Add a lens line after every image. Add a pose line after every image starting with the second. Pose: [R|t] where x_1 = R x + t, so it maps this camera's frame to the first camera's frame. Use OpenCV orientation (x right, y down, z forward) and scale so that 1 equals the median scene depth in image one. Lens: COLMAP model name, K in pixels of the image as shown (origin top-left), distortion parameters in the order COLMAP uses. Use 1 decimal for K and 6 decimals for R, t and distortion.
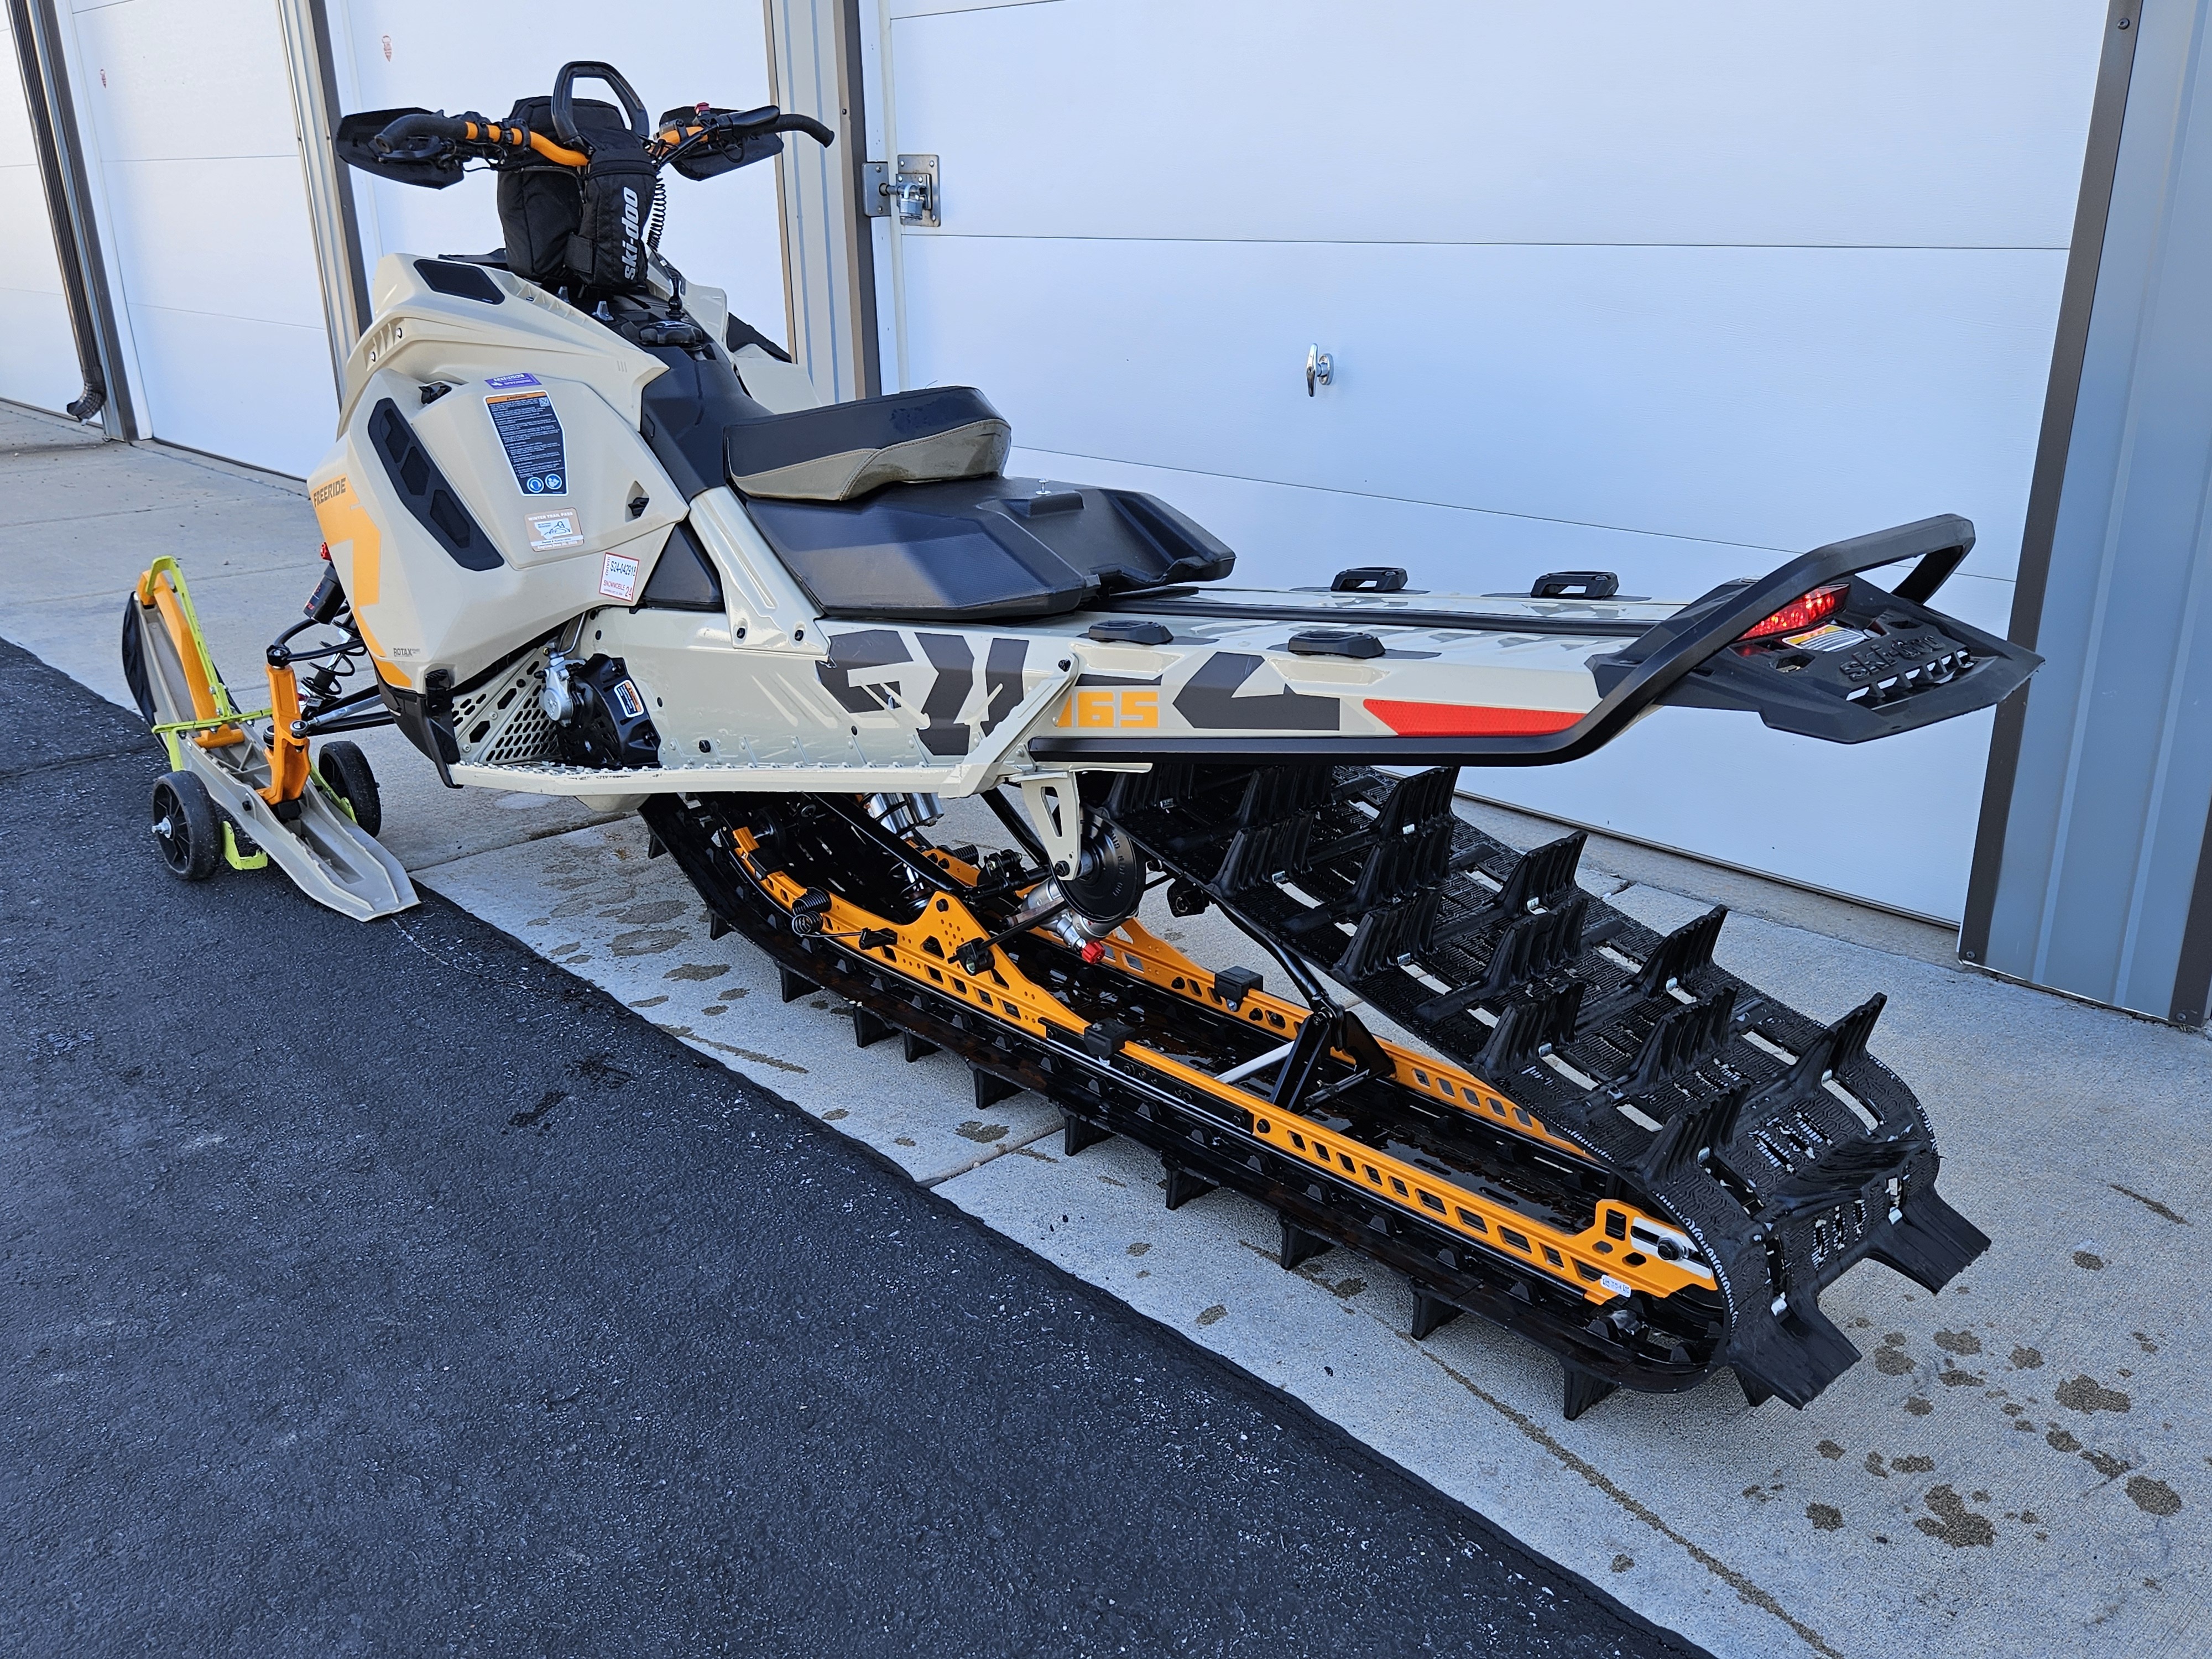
lens RADIAL K [[1887.7, 0, 1123.8], [0, 1887.7, 842.3], [0, 0, 1]] dist [0.079975, -0.113281]
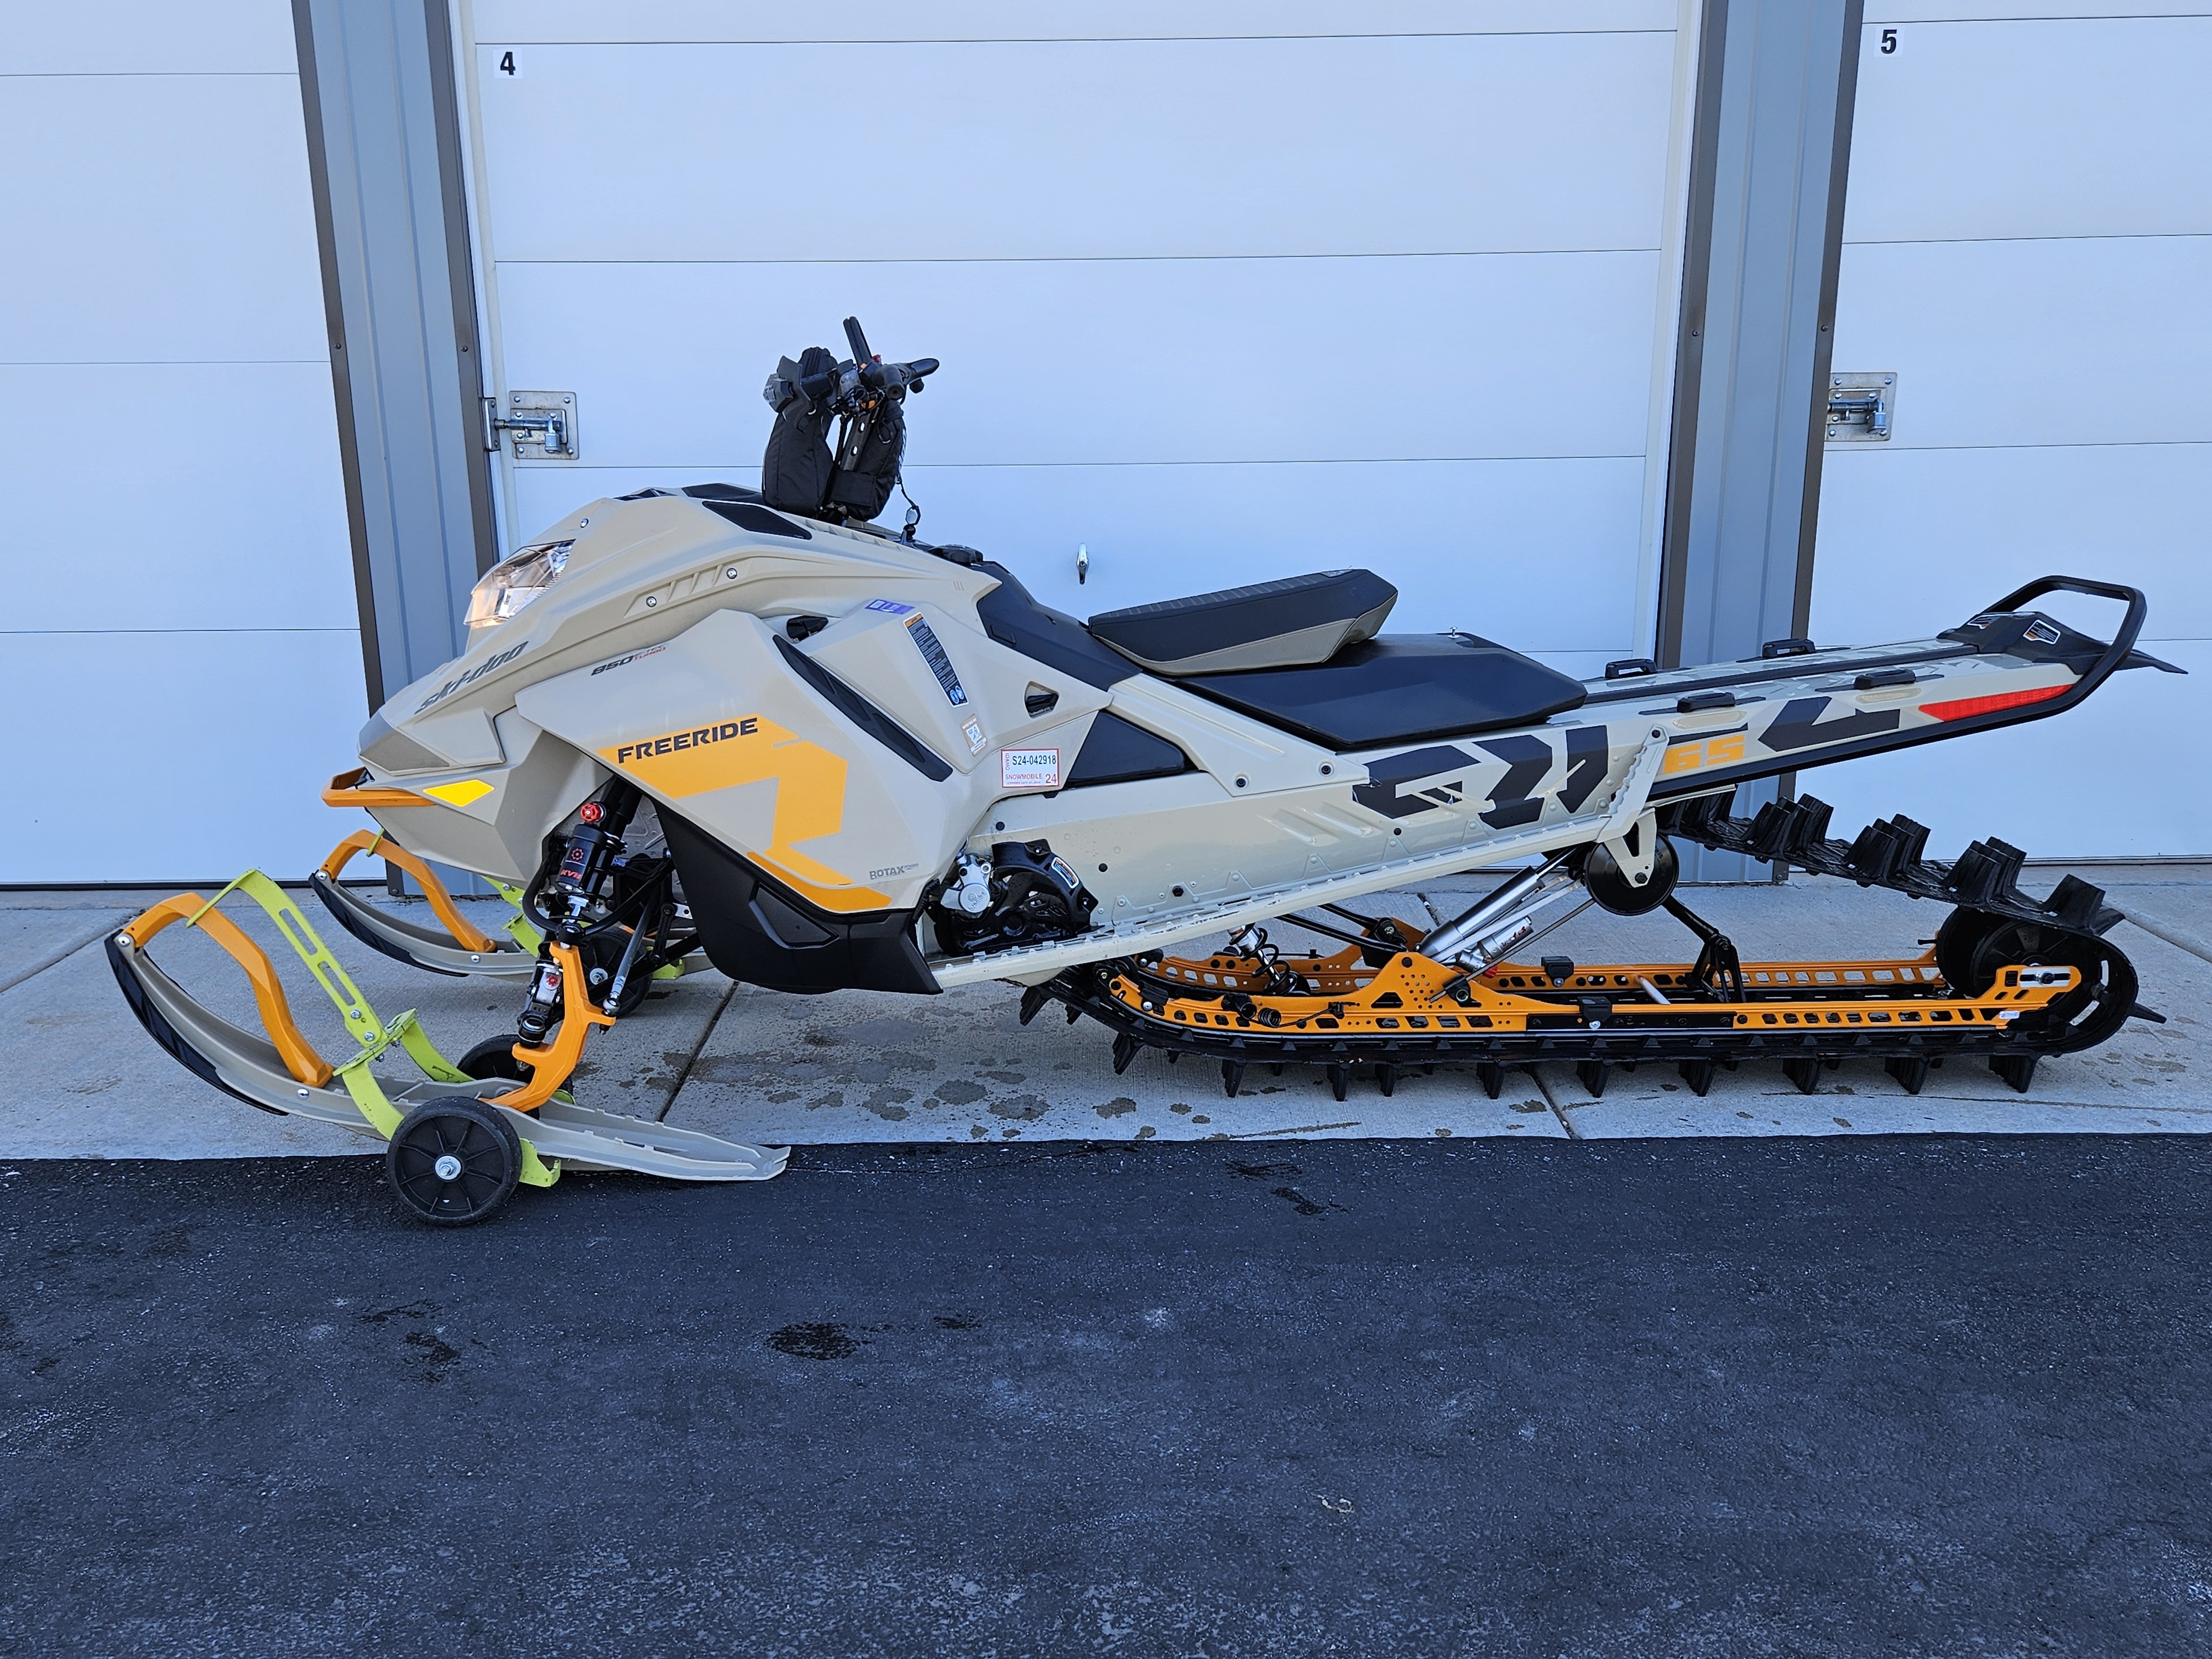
lens RADIAL K [[1854.1, 0, 1106.0], [0, 1854.1, 829.5], [0, 0, 1]] dist [0.053526, -0.043224]
pose [[0.668462, -0.166069, 0.724968, -1.194639], [0.246773, 0.969057, -0.005556, -0.103061], [-0.701613, 0.182616, 0.688760, 0.272849]]
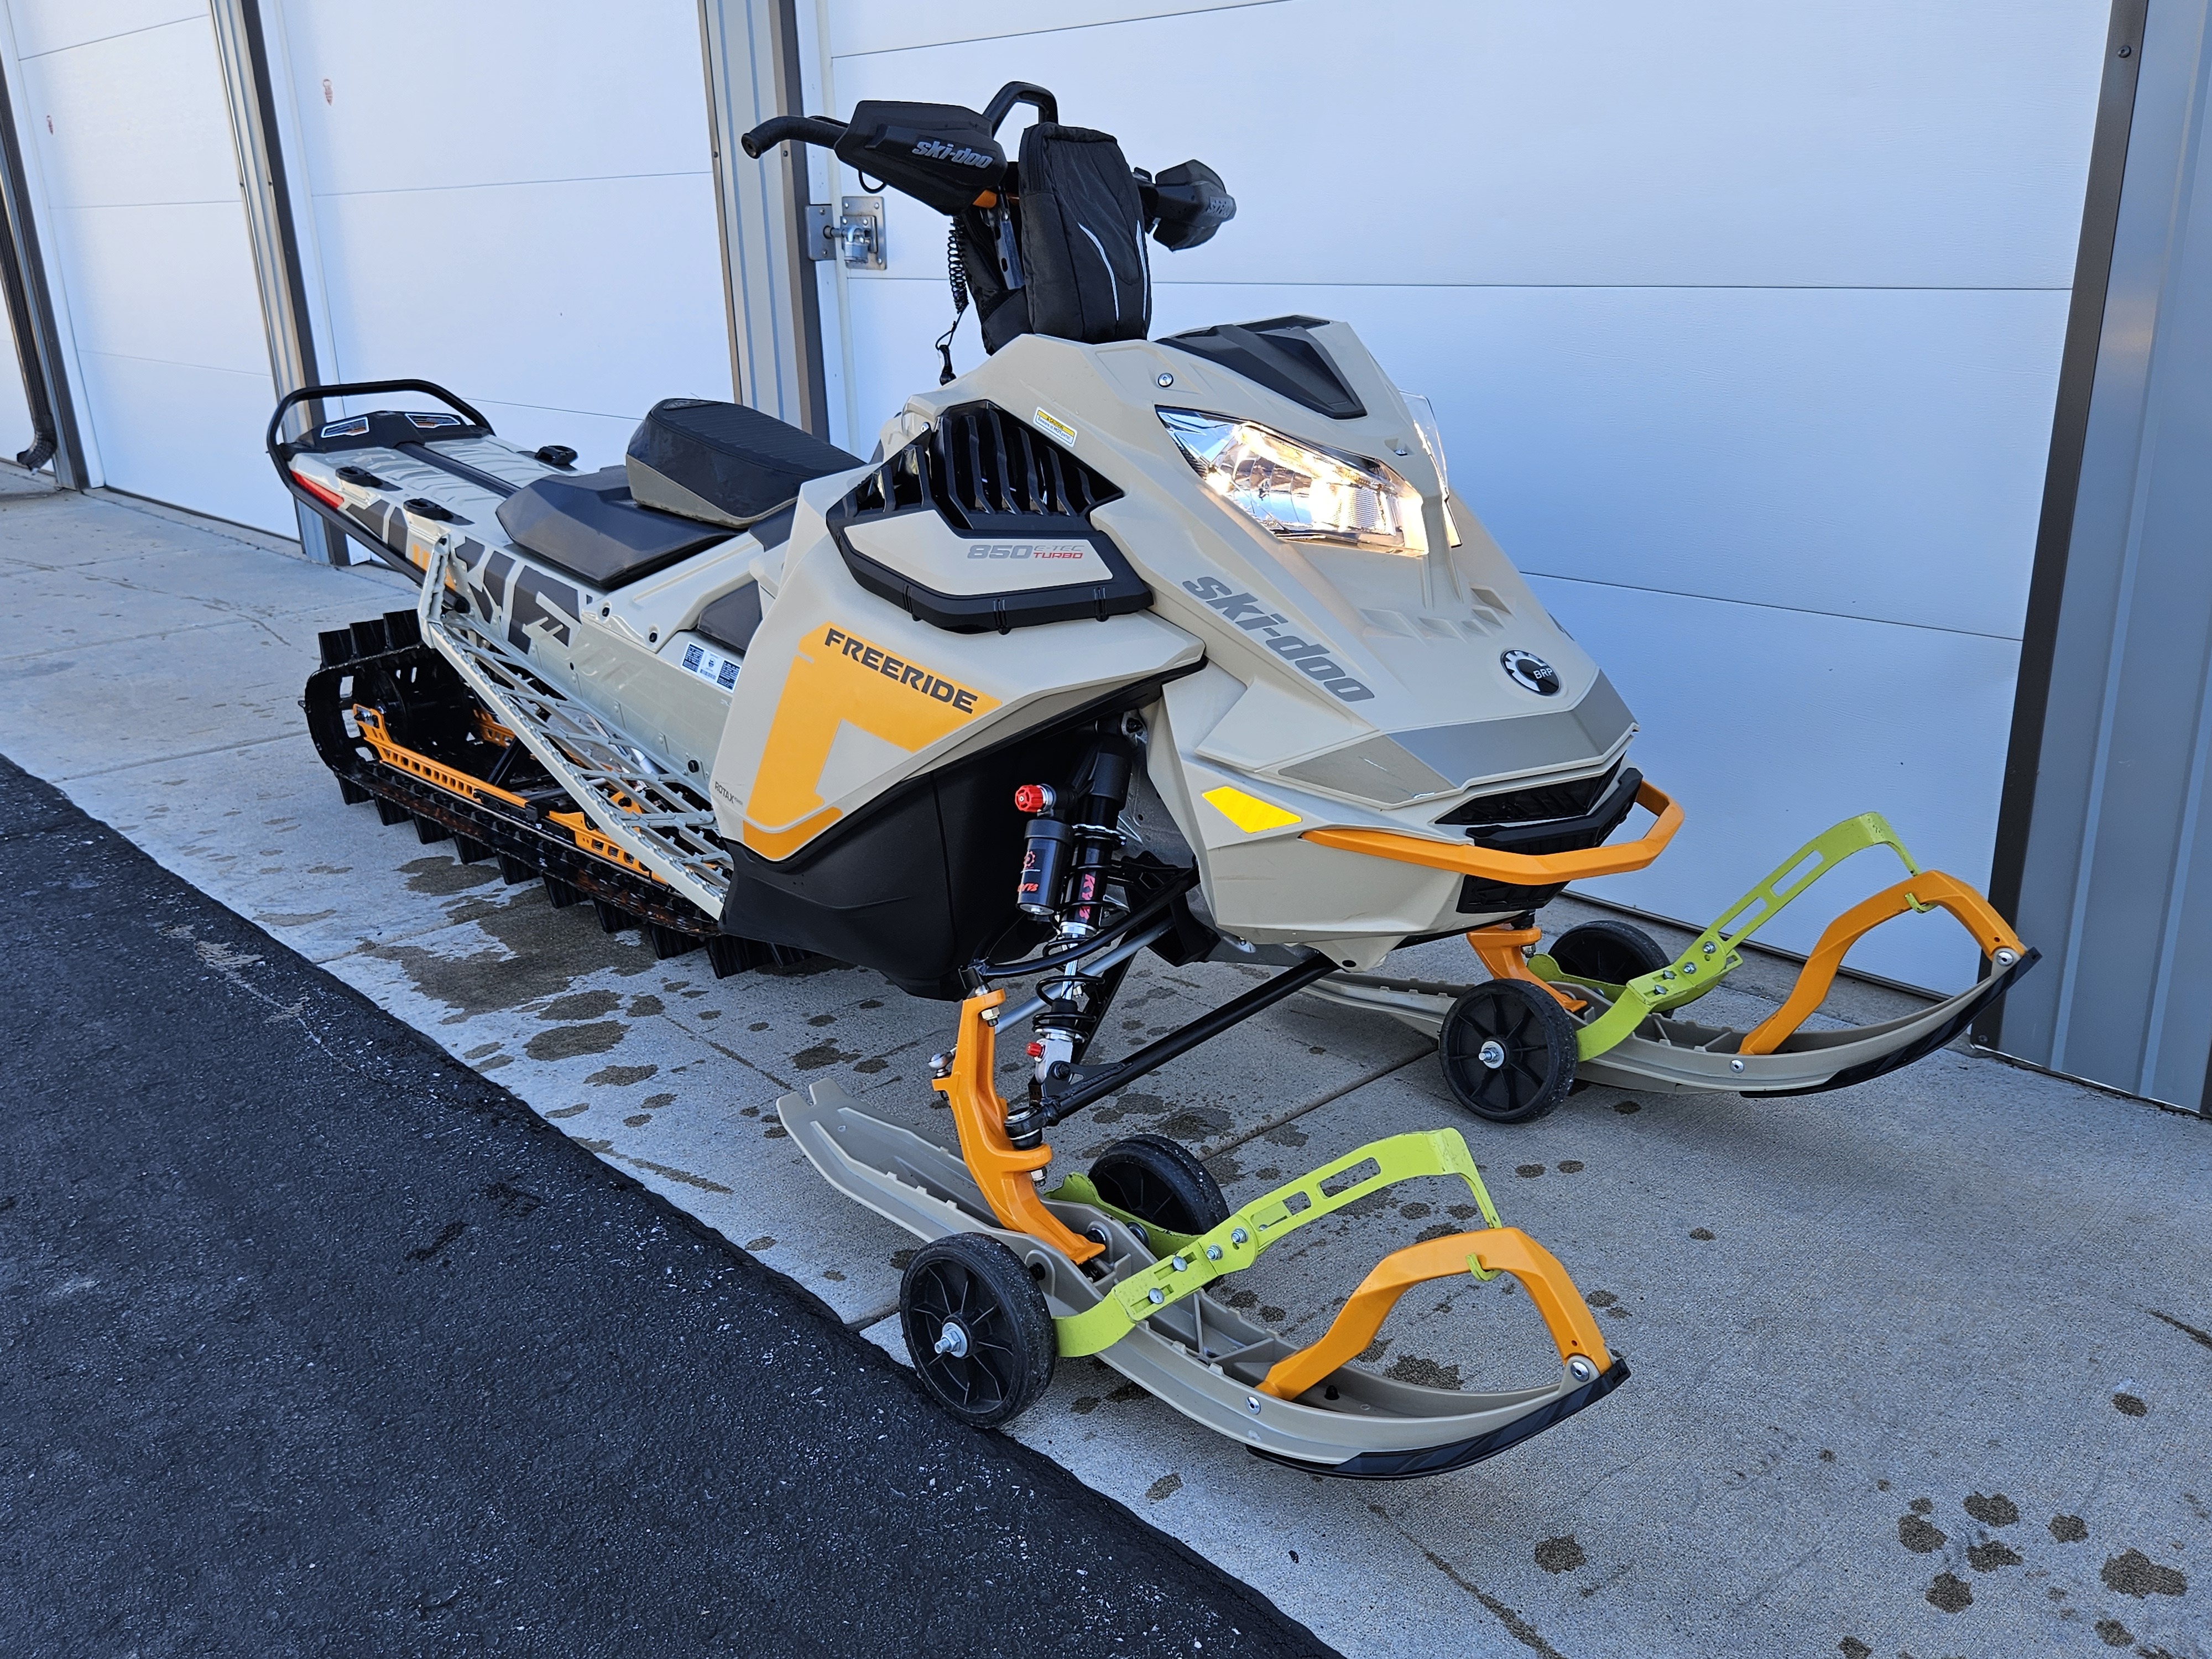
lens RADIAL K [[1883.3, 0, 1106.0], [0, 1883.3, 829.5], [0, 0, 1]] dist [0.071485, -0.096192]
pose [[0.999893, -0.014499, -0.001751, 0.020783], [0.014471, 0.999786, -0.014780, -0.042724], [0.001965, 0.014753, 0.999889, 0.078884]]
